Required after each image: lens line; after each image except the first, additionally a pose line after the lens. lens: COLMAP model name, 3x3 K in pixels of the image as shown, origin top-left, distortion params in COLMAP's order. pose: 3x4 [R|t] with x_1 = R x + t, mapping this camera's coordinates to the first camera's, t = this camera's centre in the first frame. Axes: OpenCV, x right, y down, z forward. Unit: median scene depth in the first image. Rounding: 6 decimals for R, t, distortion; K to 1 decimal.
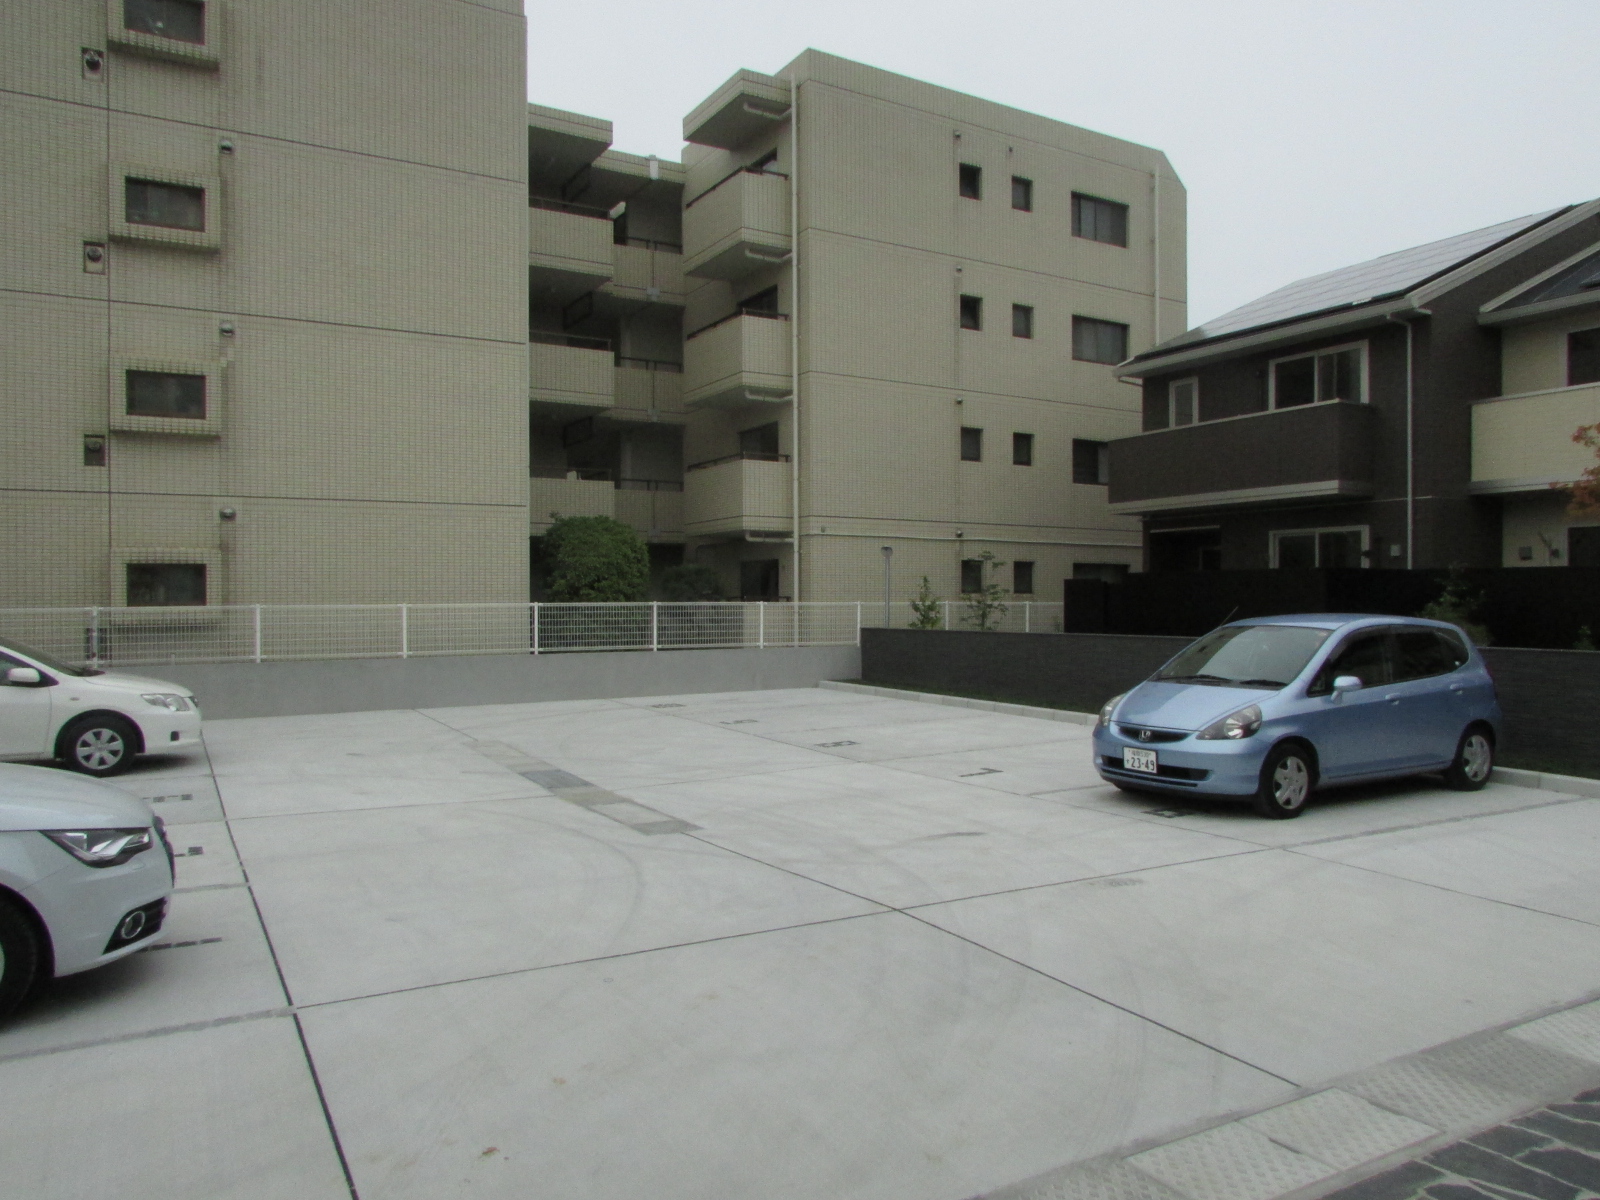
lens RADIAL K [[1156.0, 0, 800.0], [0, 1156.0, 600.0], [0, 0, 1]] dist [-0.003424, -0.002604]
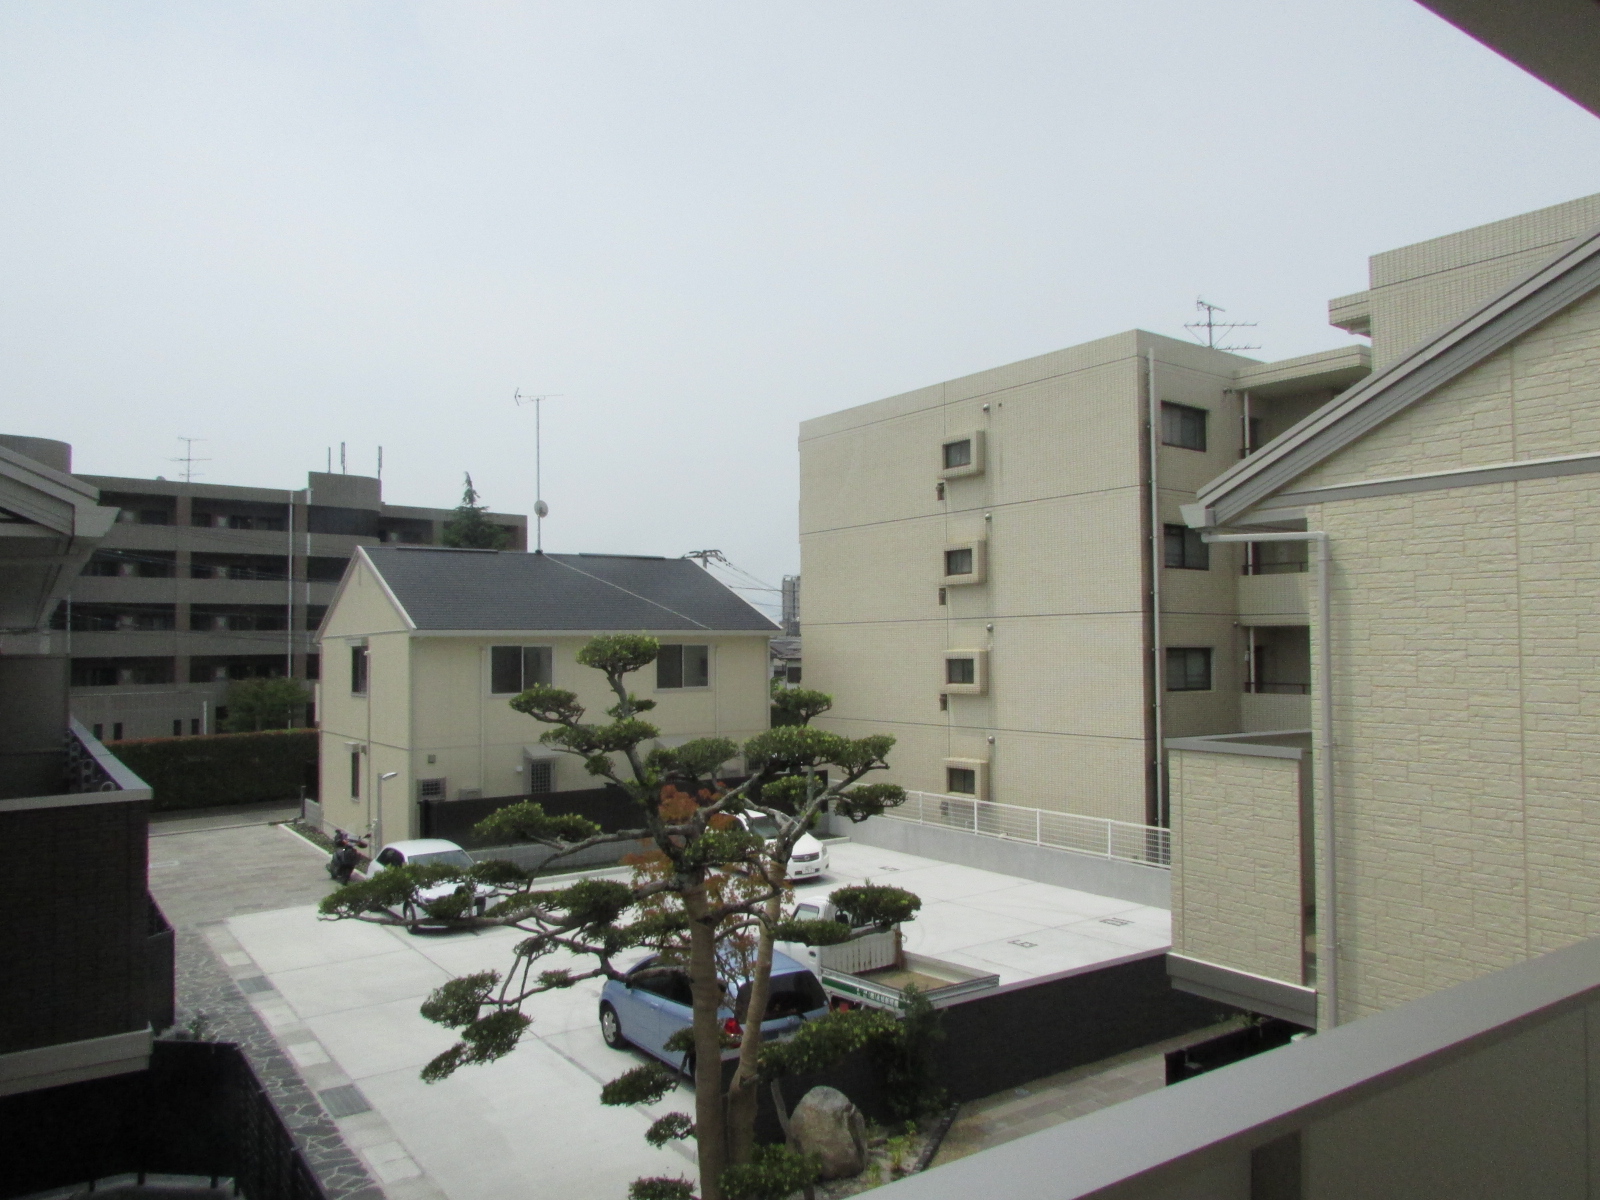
lens RADIAL K [[1156.0, 0, 800.0], [0, 1156.0, 600.0], [0, 0, 1]] dist [-0.003424, -0.002604]
pose [[0.086471, -0.033284, -0.995698, 1.135029], [0.007435, 0.999435, -0.032764, -0.223578], [0.996227, -0.004570, 0.086669, 0.590422]]
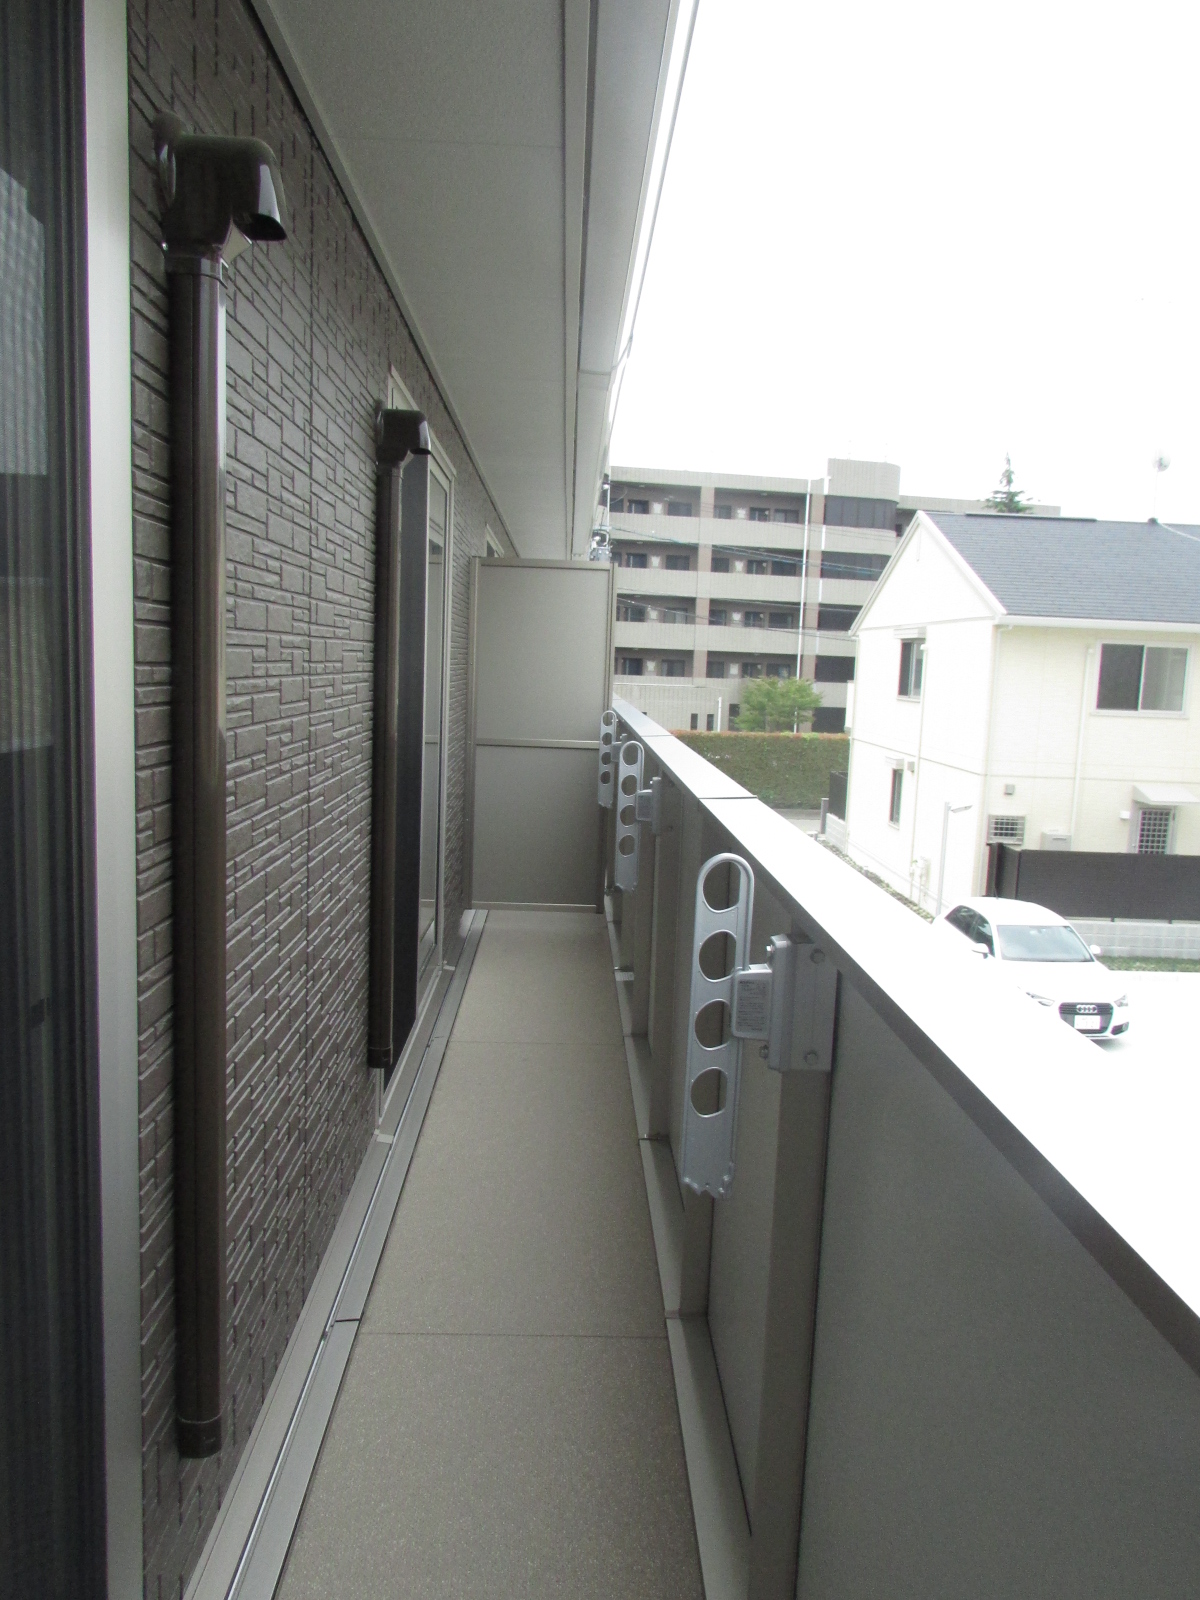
lens RADIAL K [[1156.0, 0, 618.5], [0, 1156.0, 796.9], [0, 0, 1]] dist [-0.003424, -0.002604]
pose [[-0.446952, 0.098898, -0.889074, 0.742997], [-0.043280, 0.990316, 0.131917, -0.193563], [0.893510, 0.097440, -0.438343, 0.382115]]
